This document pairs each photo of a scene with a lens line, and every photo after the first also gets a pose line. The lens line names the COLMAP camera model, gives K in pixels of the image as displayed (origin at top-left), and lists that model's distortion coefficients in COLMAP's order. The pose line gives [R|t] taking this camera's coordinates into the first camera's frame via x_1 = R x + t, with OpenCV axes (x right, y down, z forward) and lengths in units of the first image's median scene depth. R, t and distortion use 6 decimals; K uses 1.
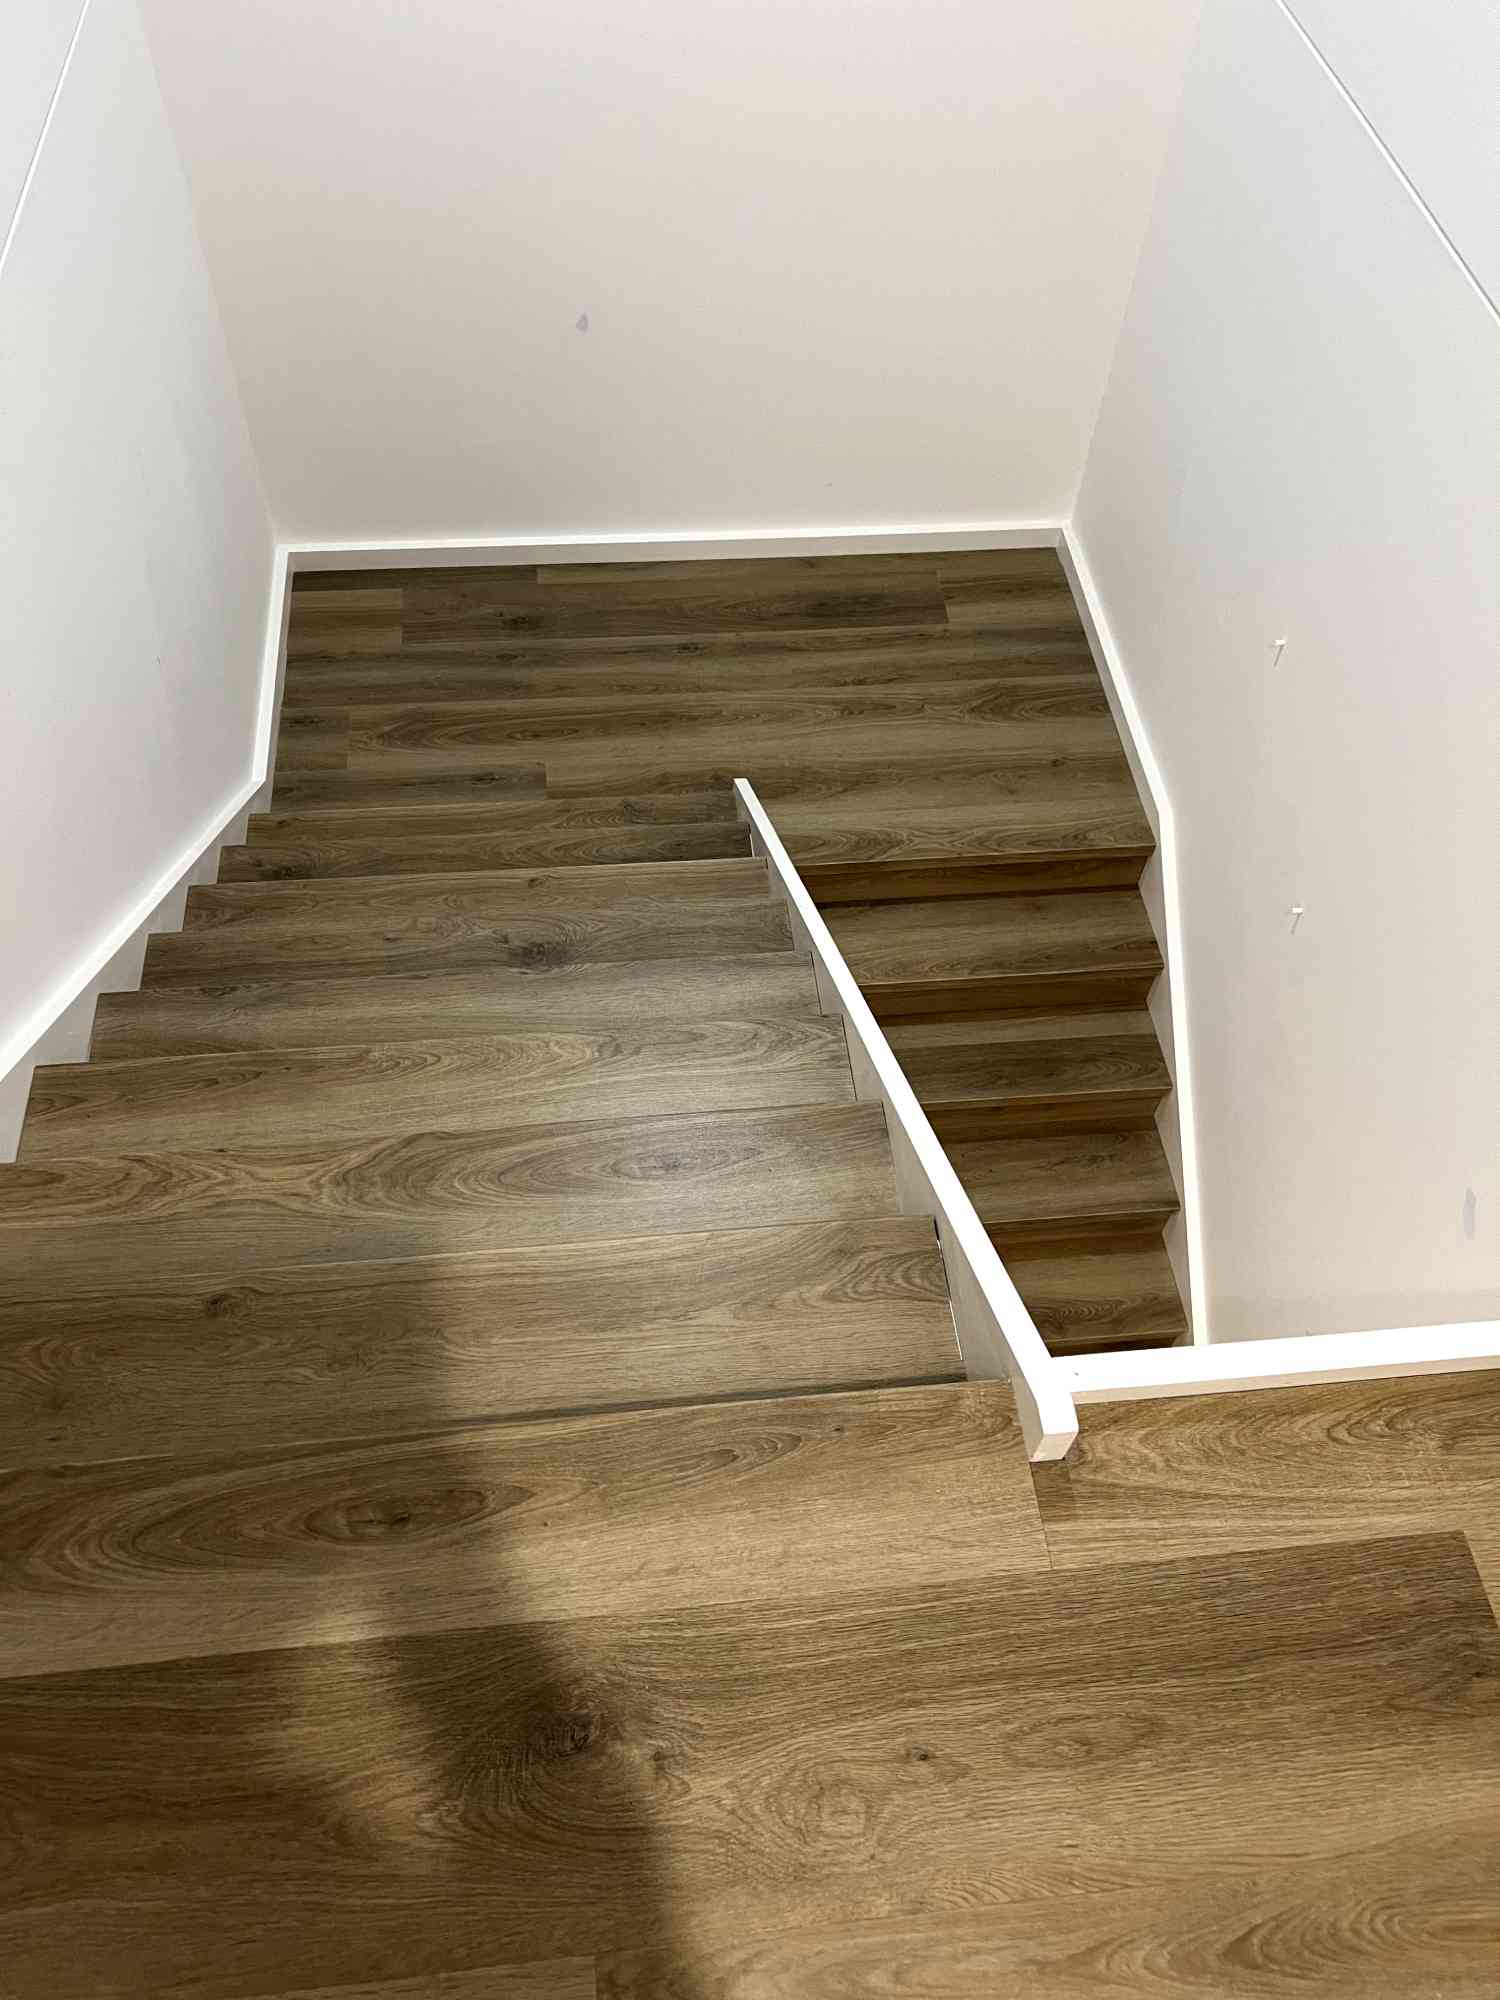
lens RADIAL K [[1502.0, 0, 744.8], [0, 1502.0, 980.6], [0, 0, 1]] dist [0.074713, -0.111308]
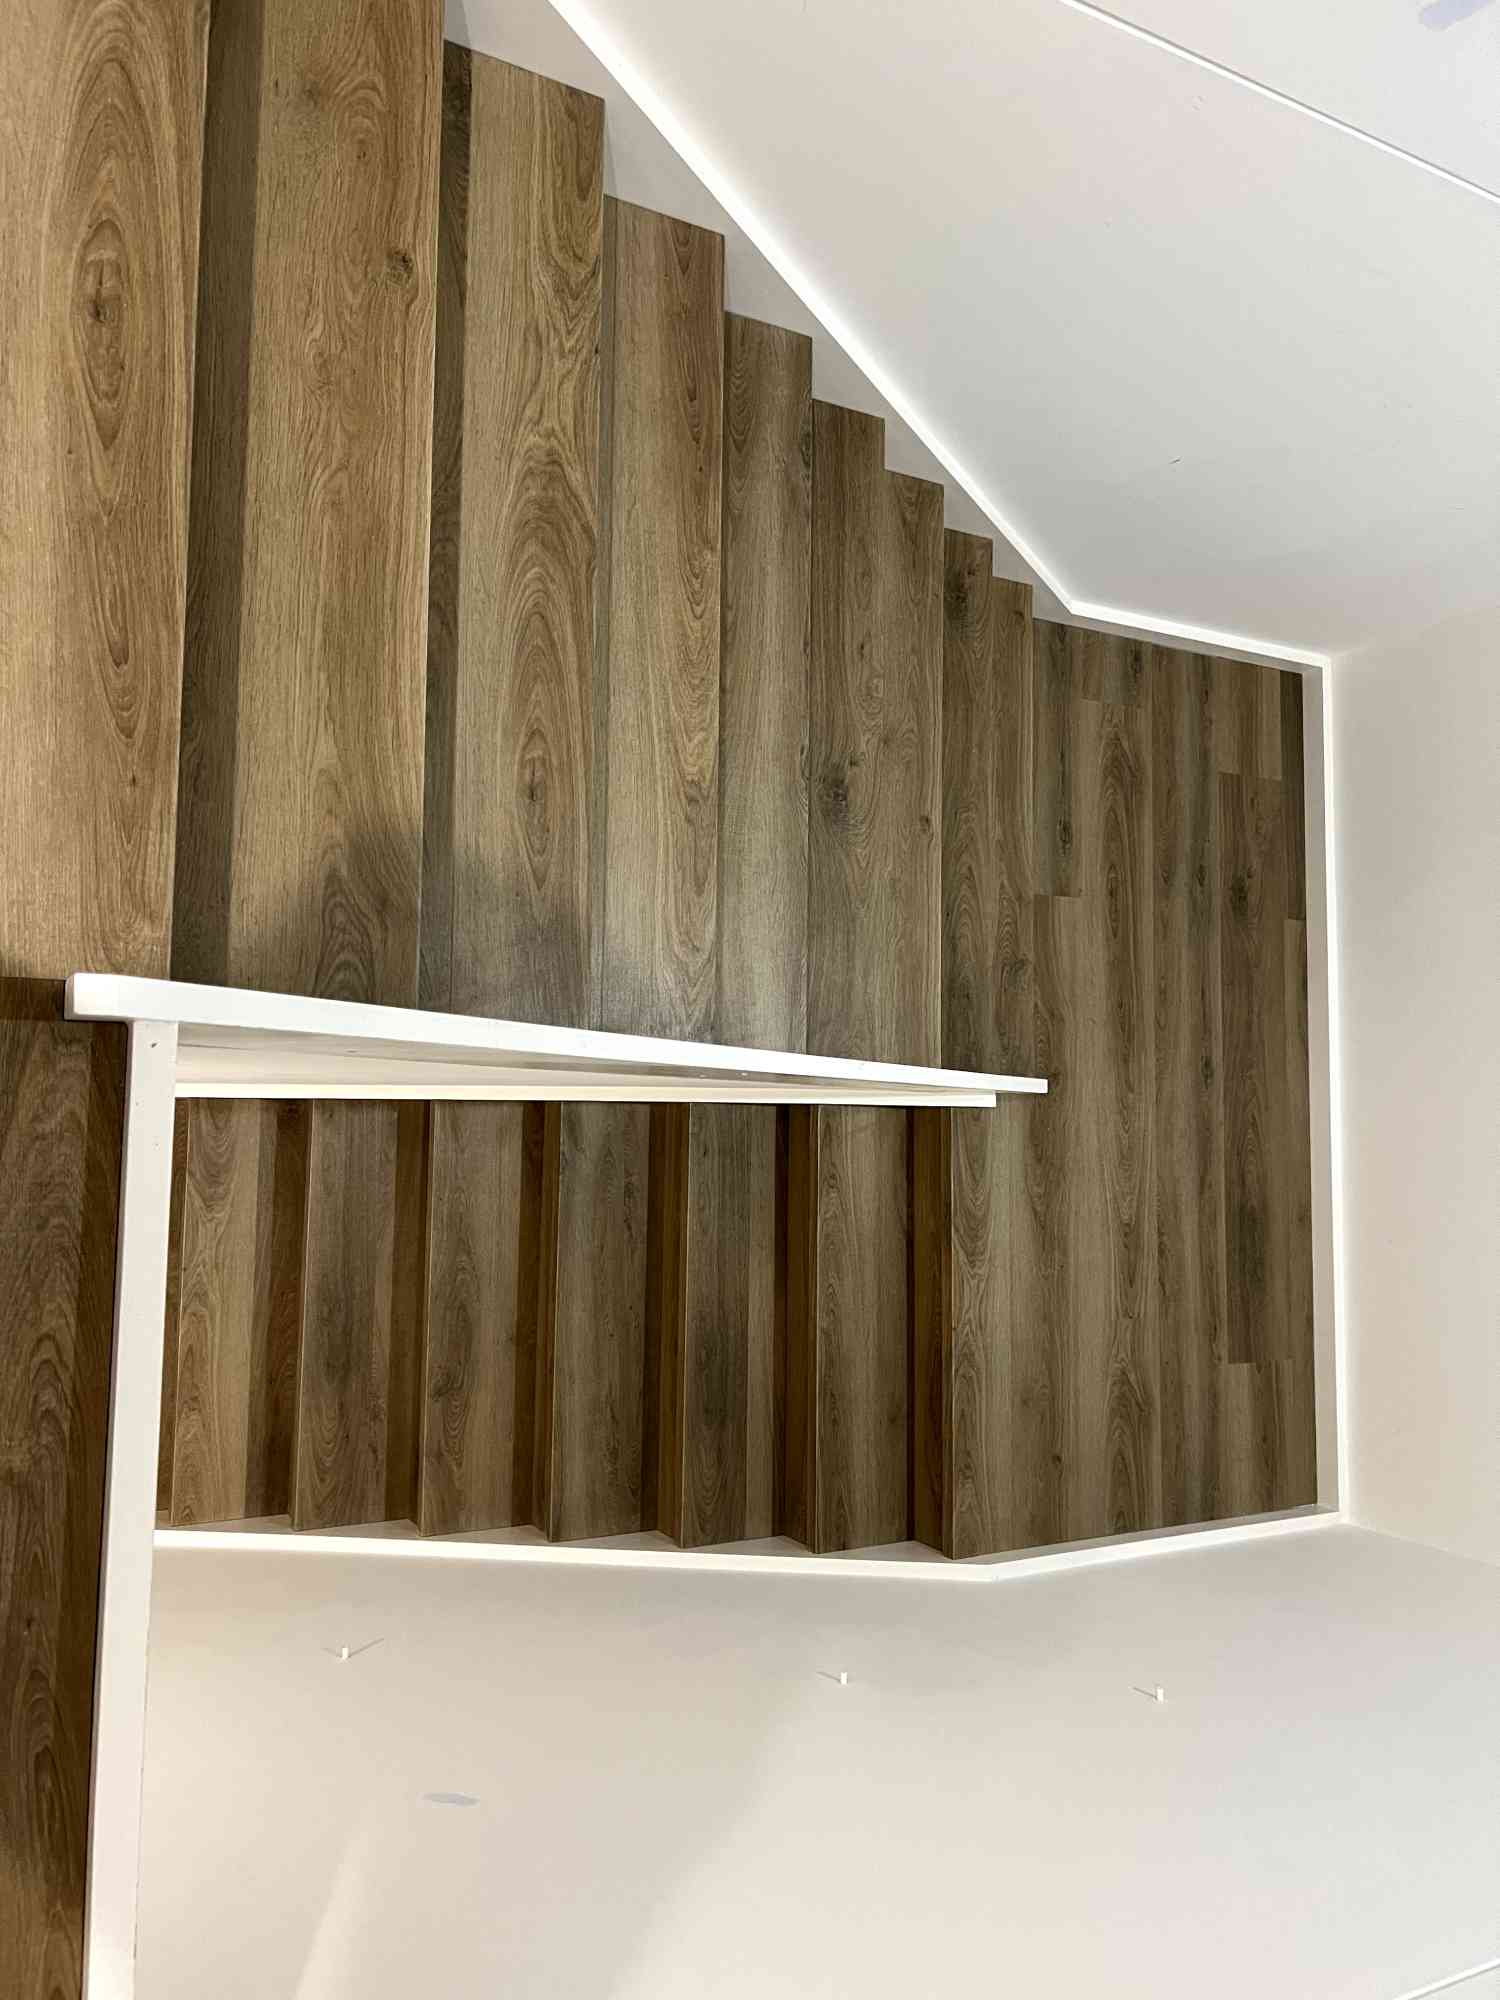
lens RADIAL K [[1499.0, 0, 750.0], [0, 1499.0, 1000.0], [0, 0, 1]] dist [0.026520, -0.001058]
pose [[-0.083767, 0.981390, -0.172788, 0.196281], [-0.989066, -0.060765, 0.134370, -0.122933], [0.121370, 0.182155, 0.975750, 0.115409]]
